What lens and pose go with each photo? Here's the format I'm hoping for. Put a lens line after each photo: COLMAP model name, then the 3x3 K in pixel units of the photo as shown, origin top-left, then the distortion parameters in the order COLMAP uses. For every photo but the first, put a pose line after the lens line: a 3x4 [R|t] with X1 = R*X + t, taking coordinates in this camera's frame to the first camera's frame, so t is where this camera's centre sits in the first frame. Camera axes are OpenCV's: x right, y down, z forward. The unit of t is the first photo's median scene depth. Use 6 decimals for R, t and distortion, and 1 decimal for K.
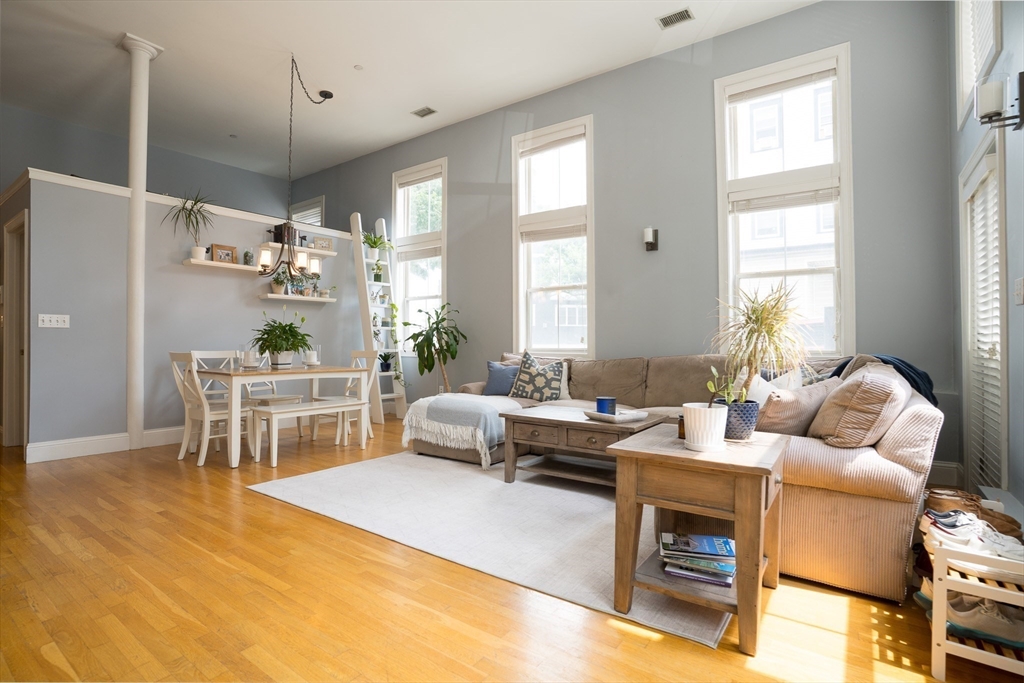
lens RADIAL K [[513.0, 0, 514.9], [0, 513.0, 338.3], [0, 0, 1]] dist [-0.075038, 0.037585]
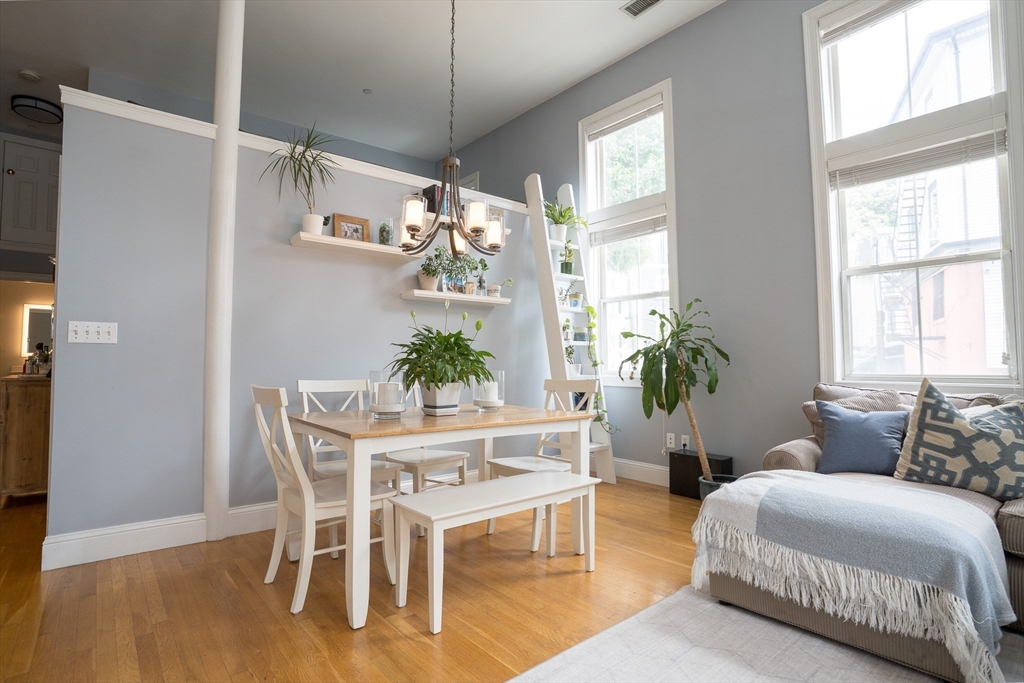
lens RADIAL K [[513.0, 0, 514.9], [0, 513.0, 338.3], [0, 0, 1]] dist [-0.075038, 0.037585]
pose [[0.971355, -0.015130, -0.237151, -0.238218], [0.005681, 0.999164, -0.040480, 0.000165], [0.237565, 0.037973, 0.970629, 0.451935]]
